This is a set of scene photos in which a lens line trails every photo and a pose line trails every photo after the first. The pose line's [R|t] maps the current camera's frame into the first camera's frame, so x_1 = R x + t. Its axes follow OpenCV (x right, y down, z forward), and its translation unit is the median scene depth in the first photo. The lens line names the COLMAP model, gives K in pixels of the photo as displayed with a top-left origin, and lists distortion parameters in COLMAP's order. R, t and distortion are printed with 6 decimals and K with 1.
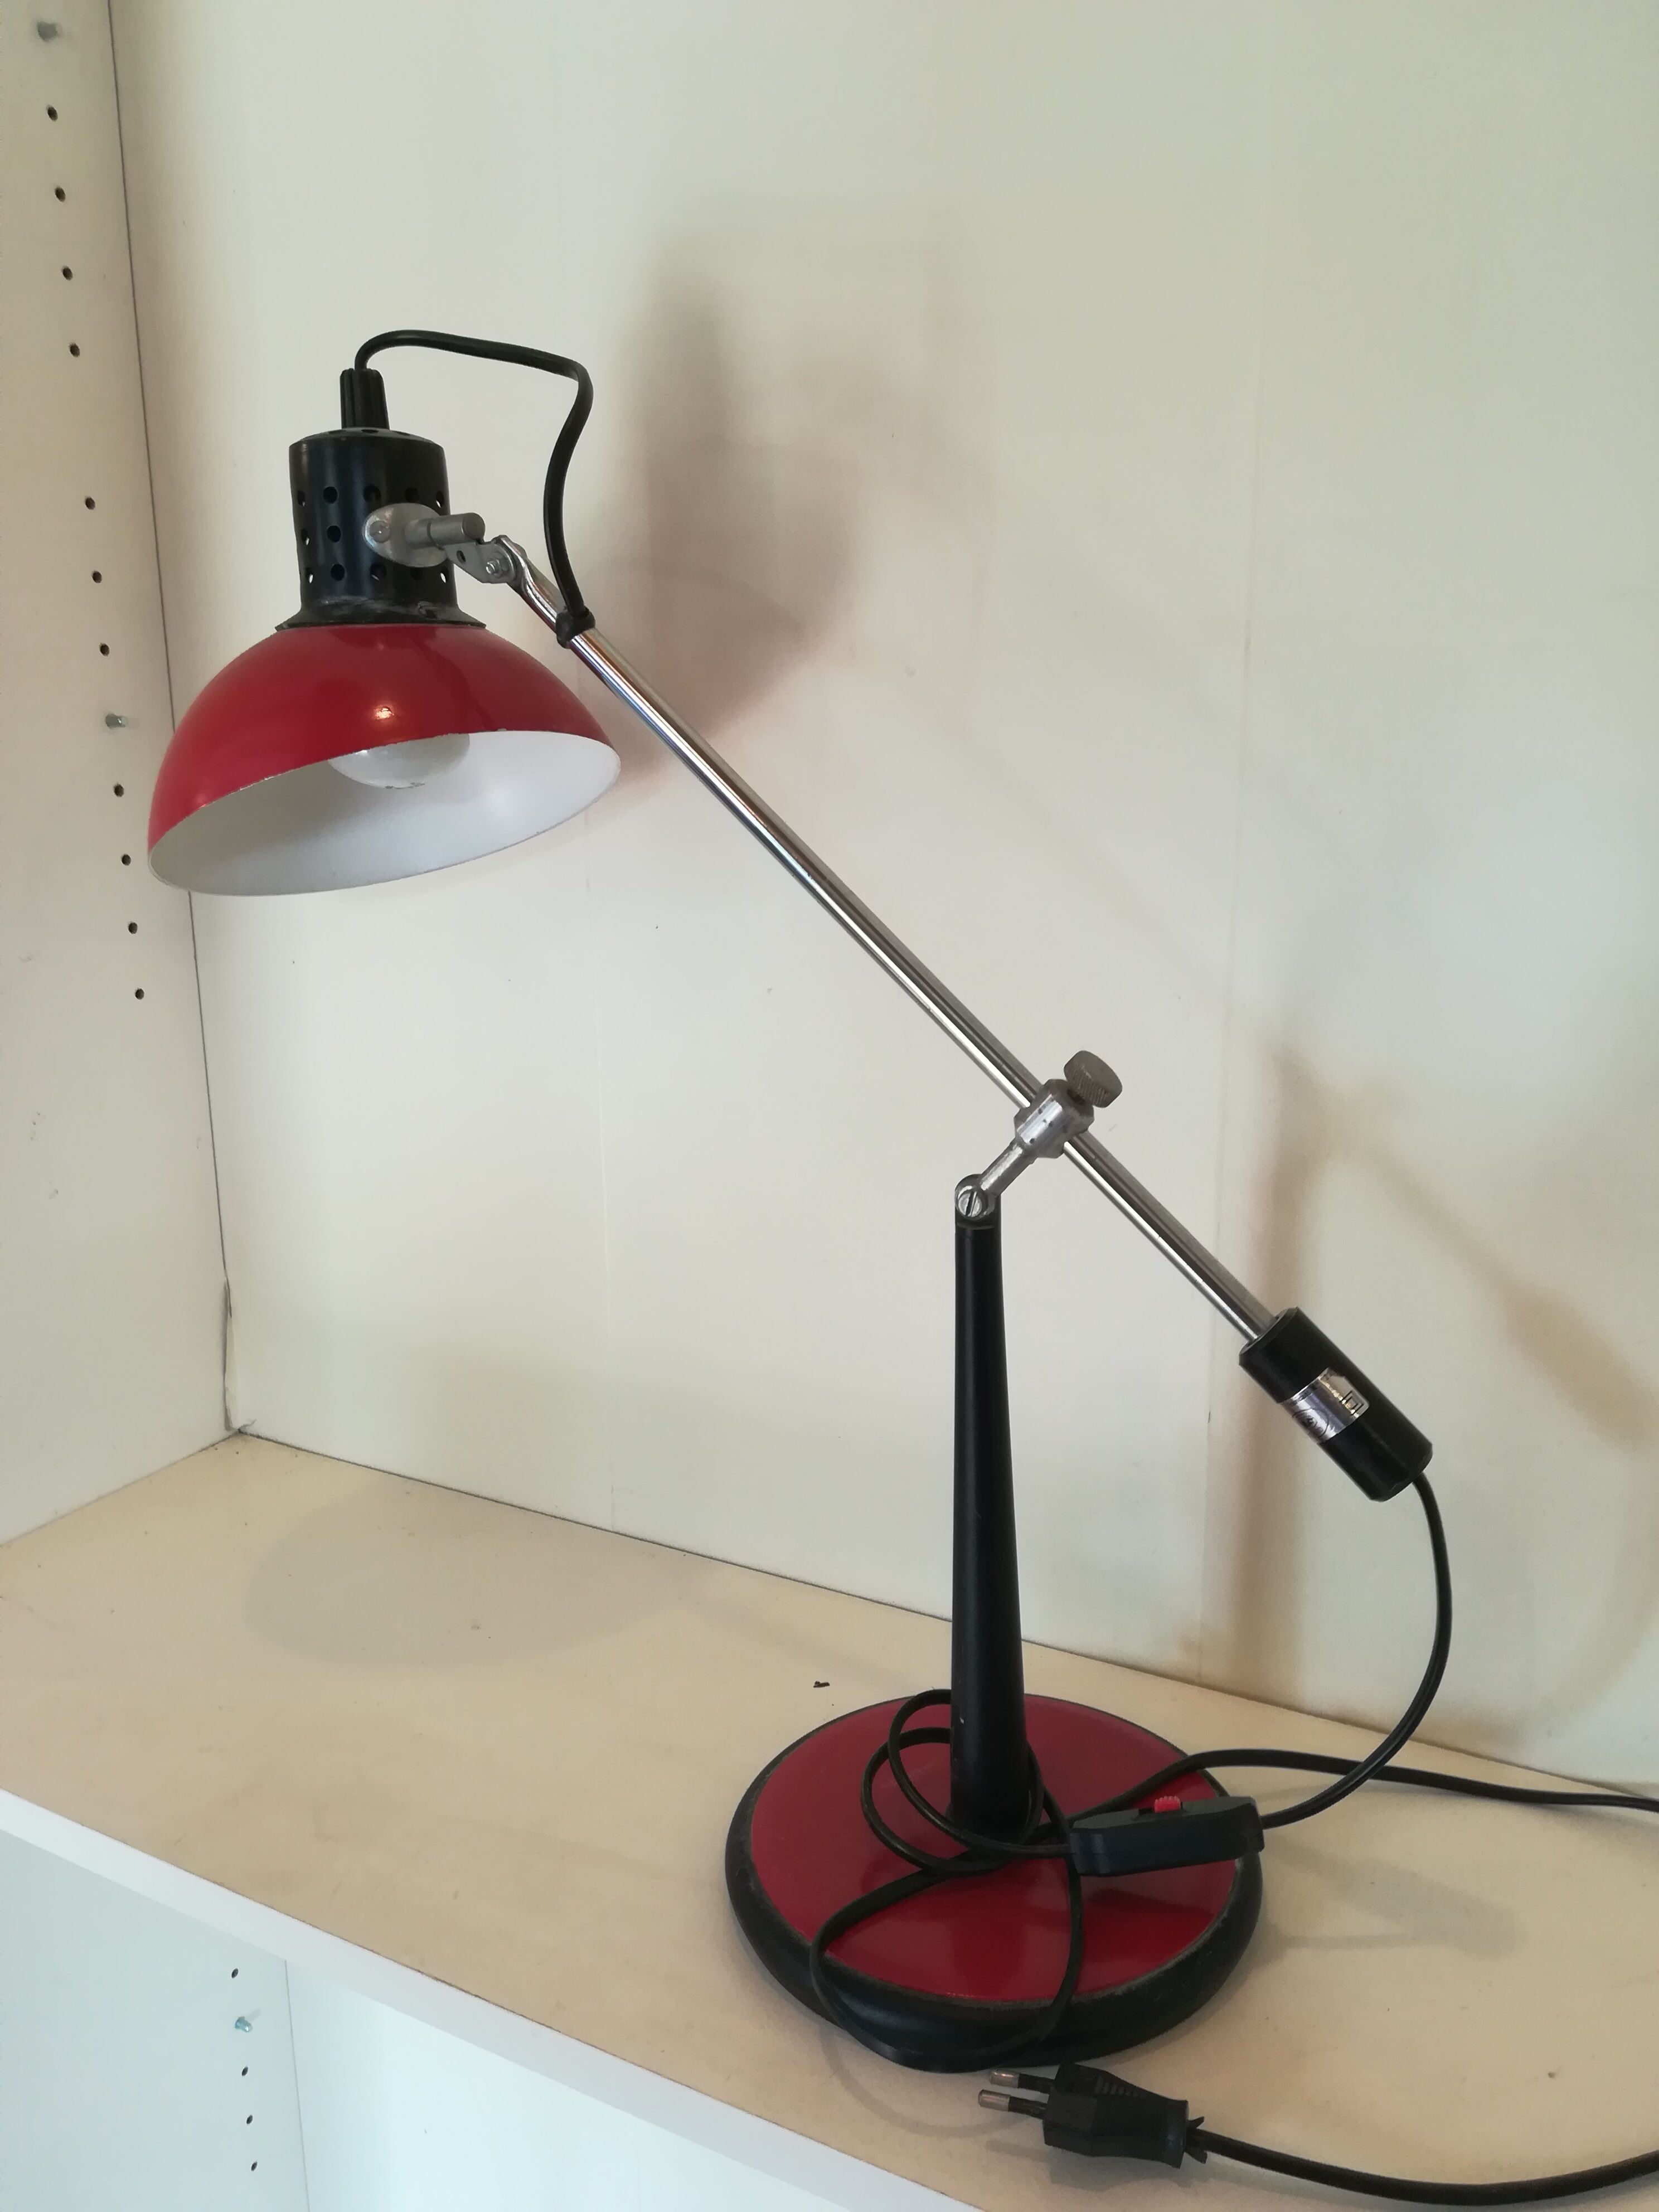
lens RADIAL K [[1718.0, 0, 827.6], [0, 1718.0, 1067.9], [0, 0, 1]] dist [0.046691, -0.065177]
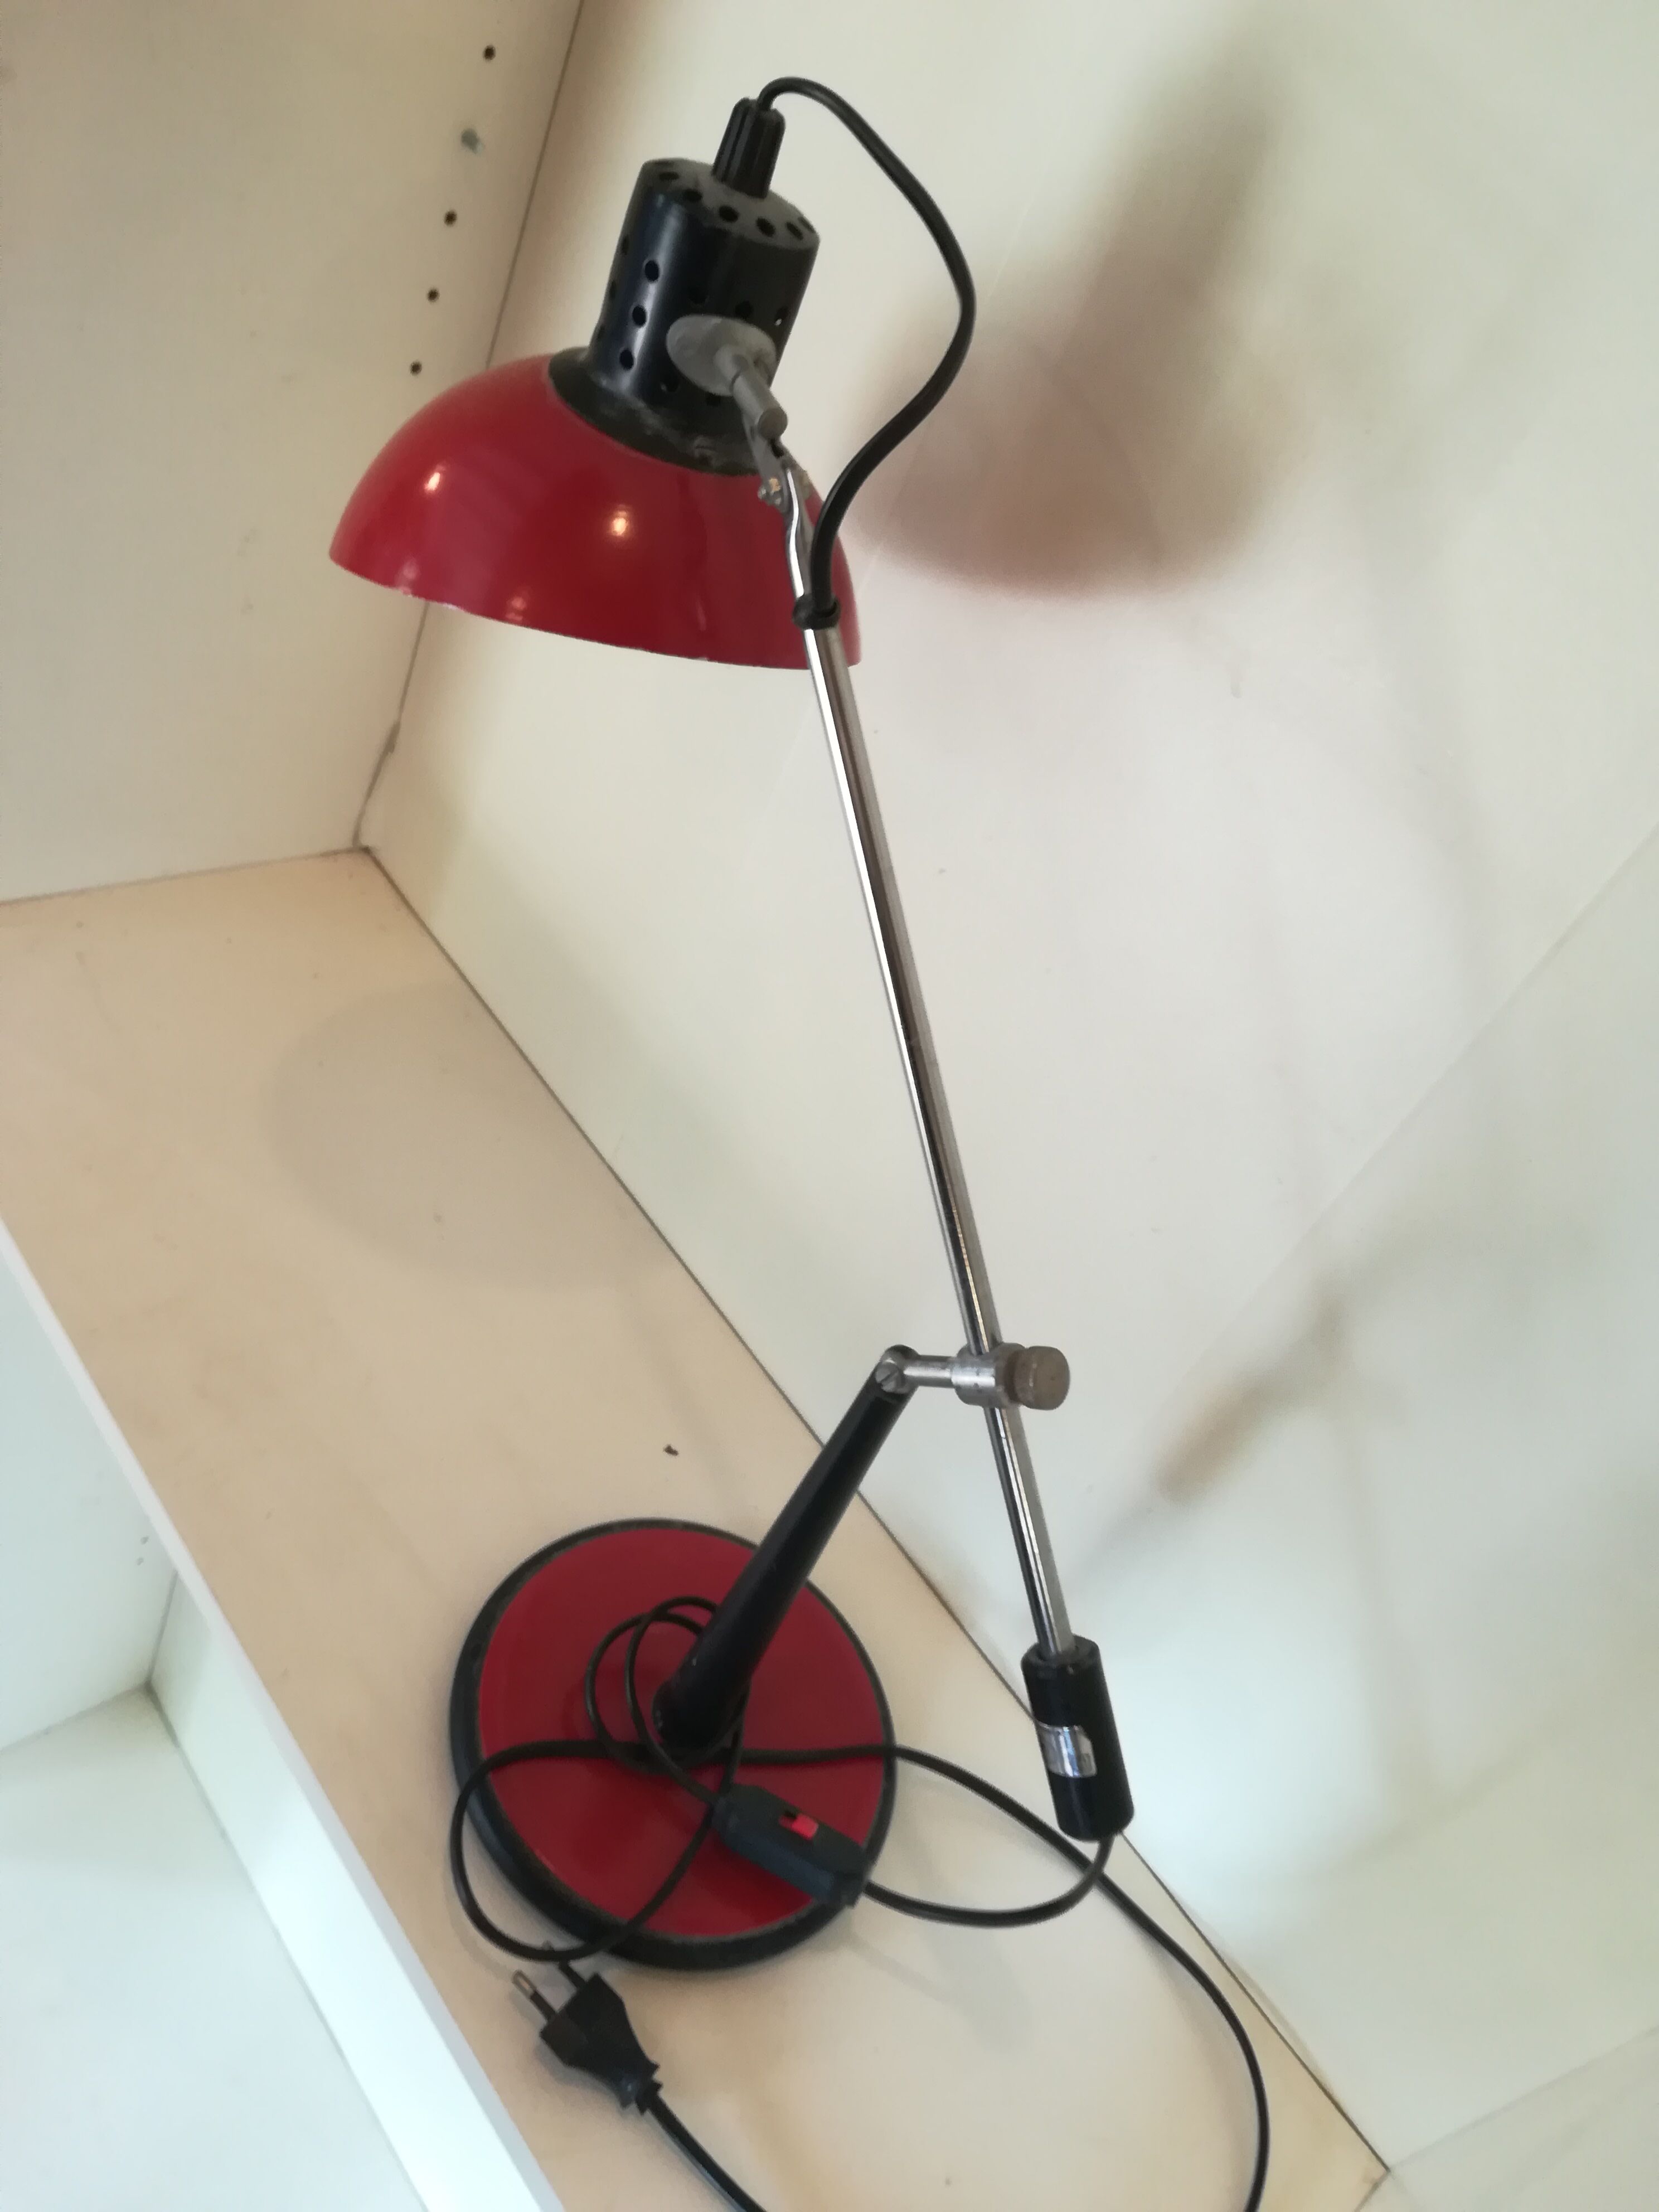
lens RADIAL K [[1718.0, 0, 827.6], [0, 1718.0, 1067.9], [0, 0, 1]] dist [0.046691, -0.065177]
pose [[0.863085, 0.503906, -0.034116, -0.001519], [-0.438885, 0.781714, 0.443062, -0.426203], [0.249930, -0.367427, 0.895842, 0.156506]]
